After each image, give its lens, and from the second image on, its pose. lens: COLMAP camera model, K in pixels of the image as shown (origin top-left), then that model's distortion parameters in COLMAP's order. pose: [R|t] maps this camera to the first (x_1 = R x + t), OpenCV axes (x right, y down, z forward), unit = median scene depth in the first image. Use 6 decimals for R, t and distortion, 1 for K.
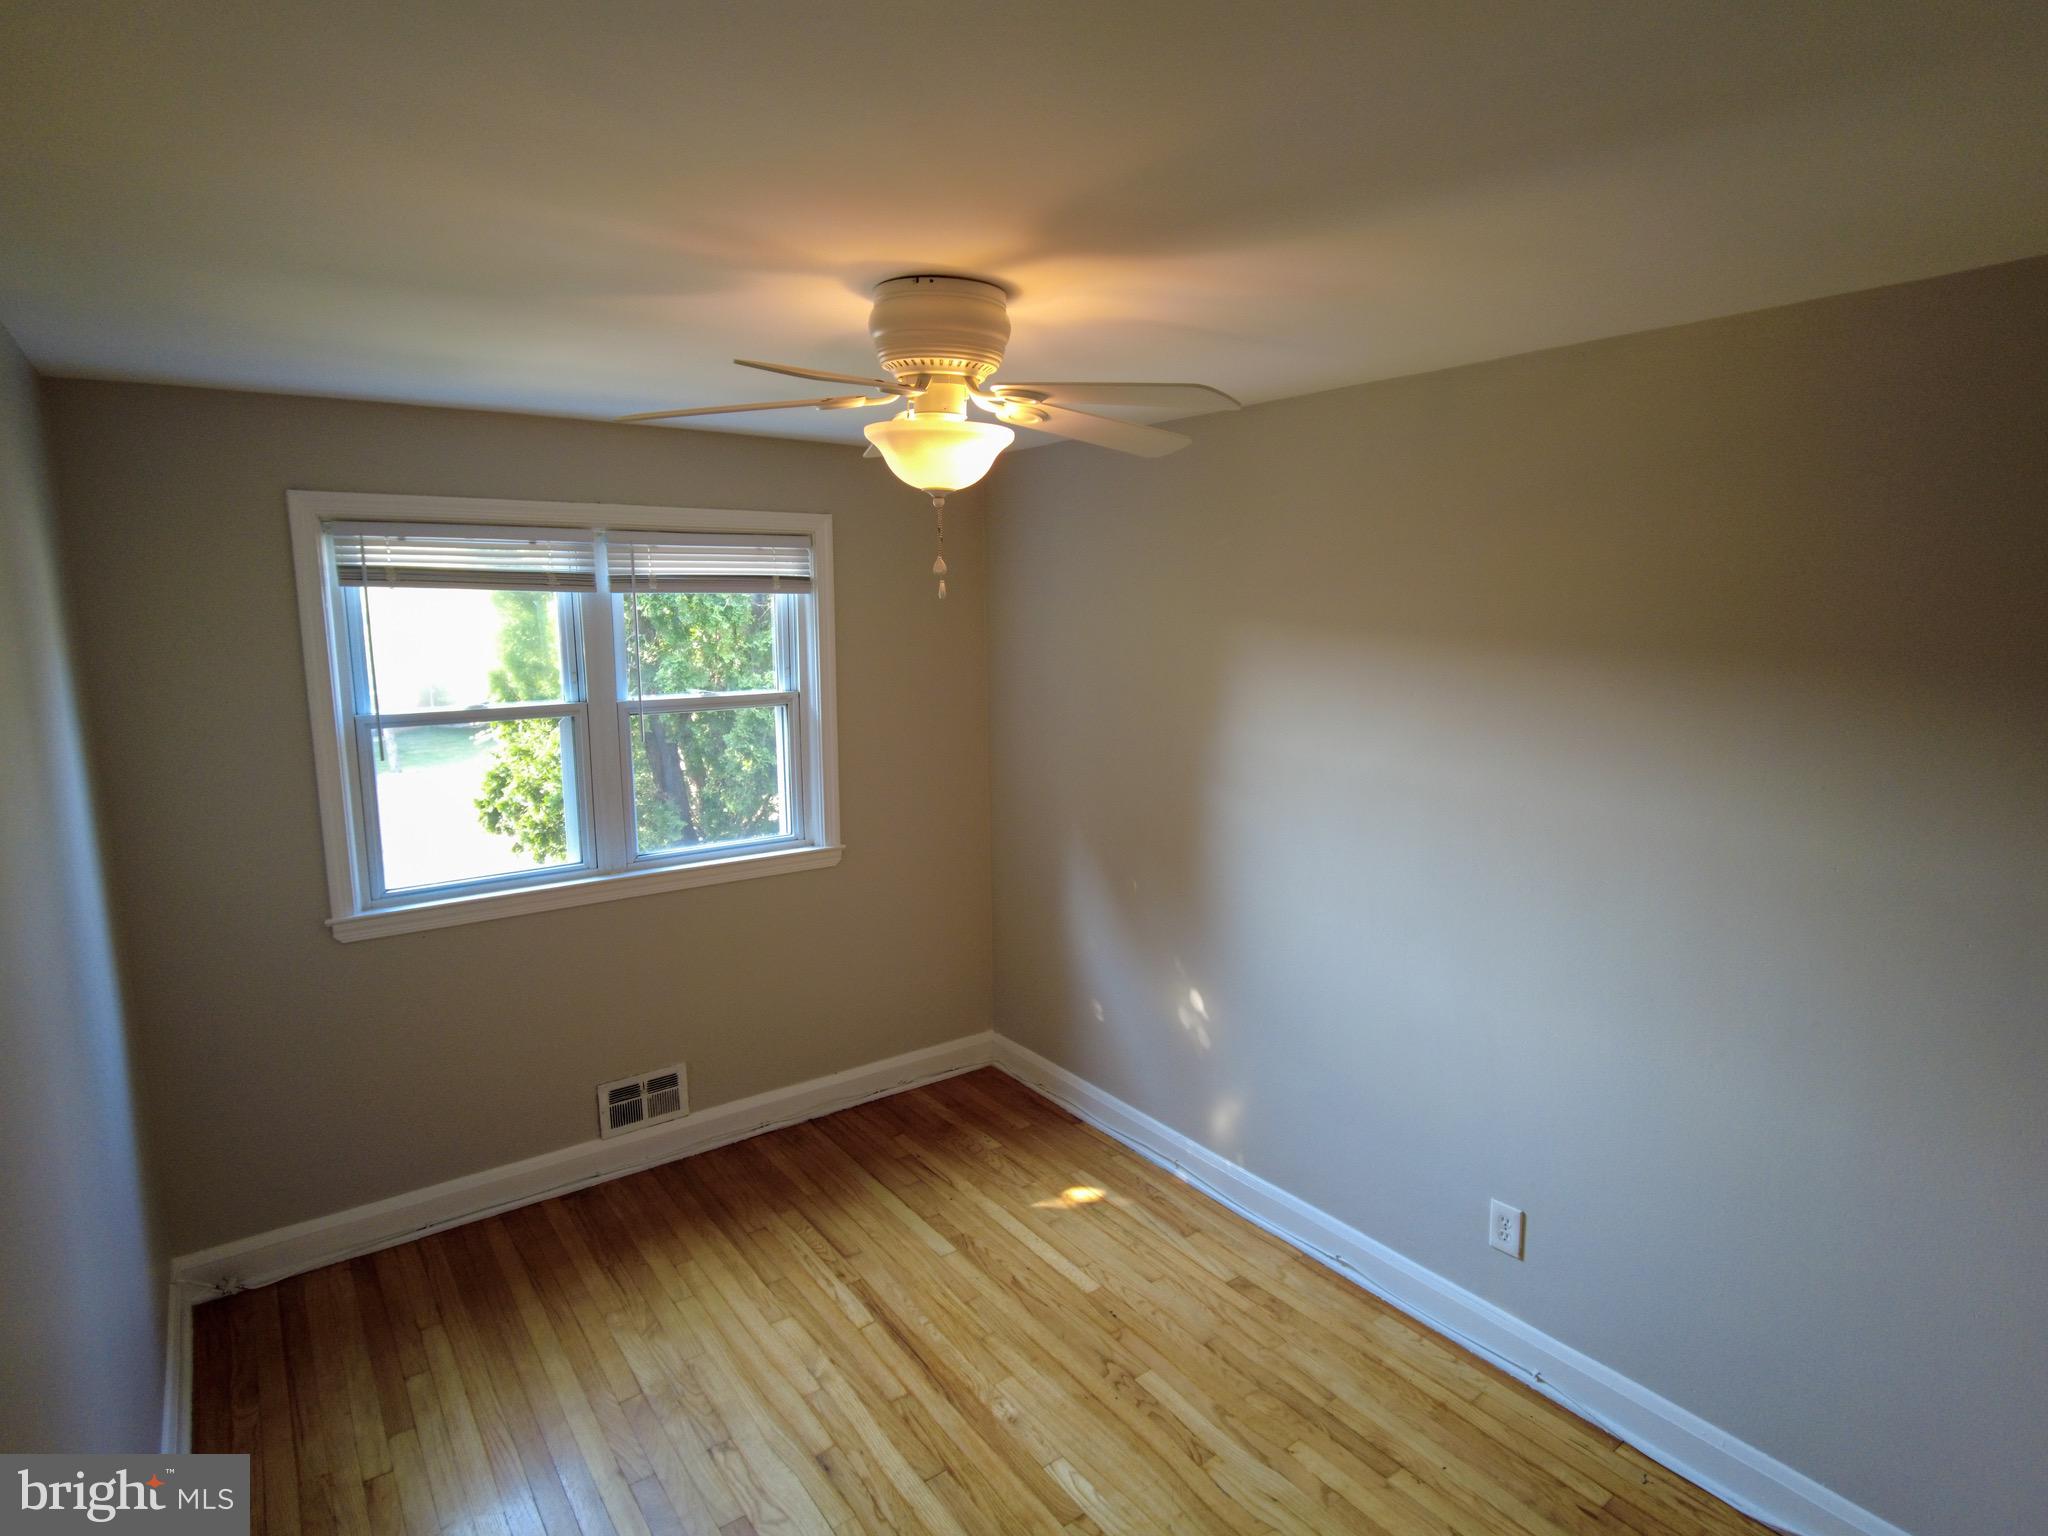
lens RADIAL K [[1081.4, 0, 1021.0], [0, 1081.4, 767.9], [0, 0, 1]] dist [0.000831, -0.006426]
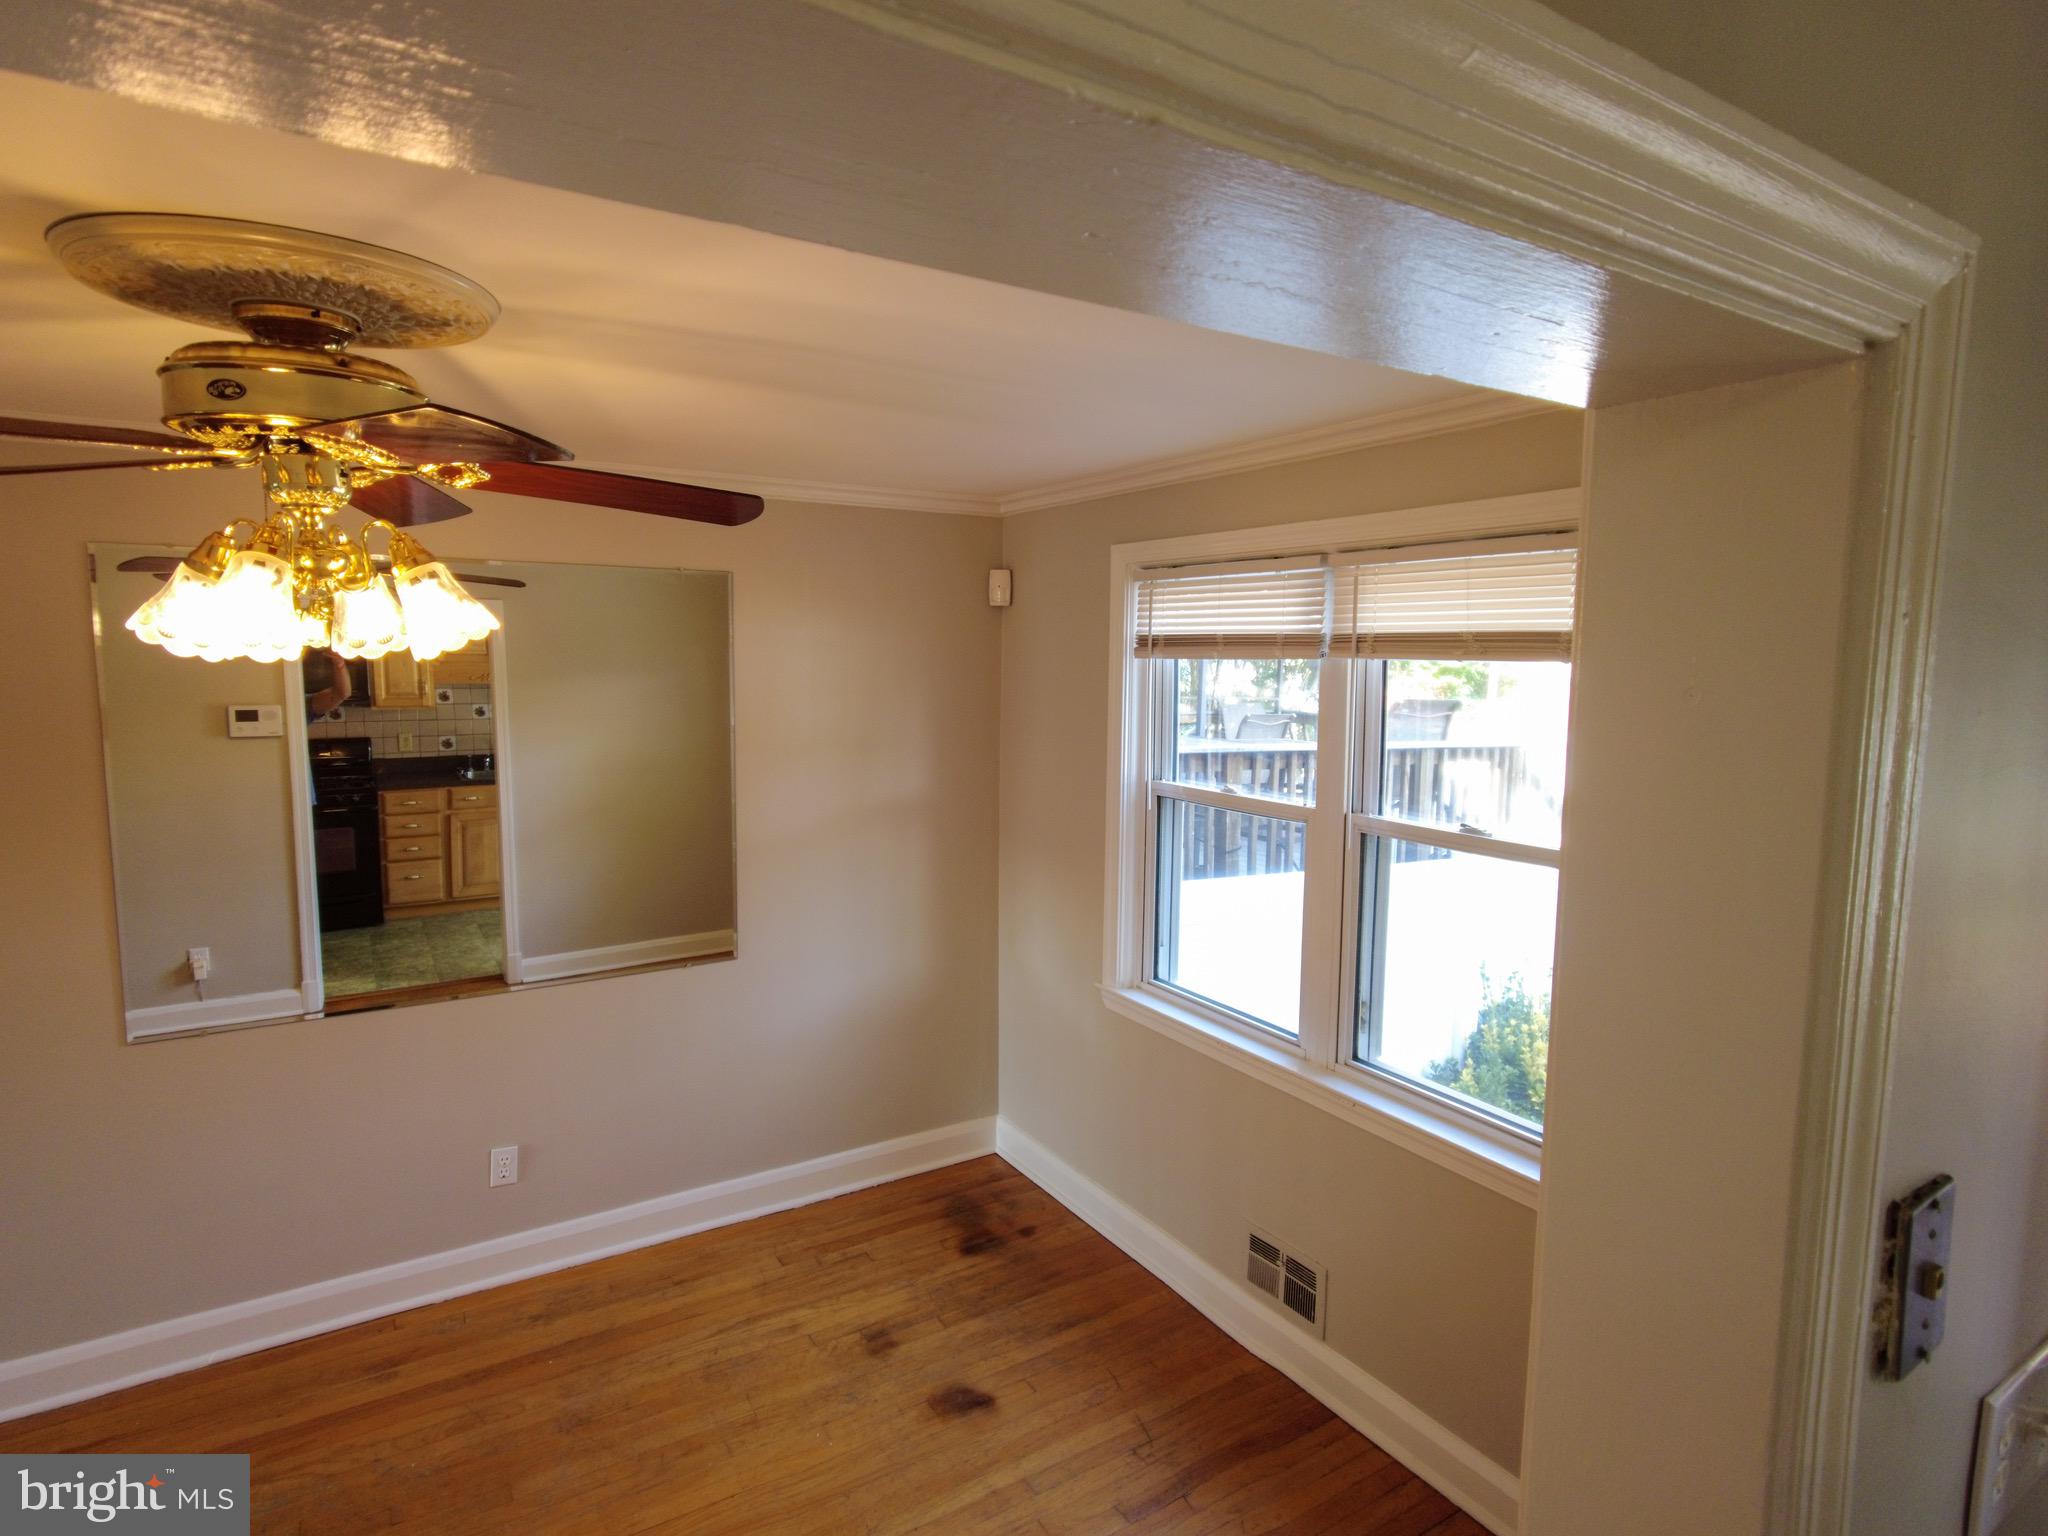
lens RADIAL K [[1081.4, 0, 1024.3], [0, 1081.4, 774.7], [0, 0, 1]] dist [0.000831, -0.006426]
pose [[-0.070916, 0.101621, -0.992292, 0.444743], [-0.171700, 0.978705, 0.112500, -0.125739], [0.982594, 0.178355, -0.051957, 0.798173]]
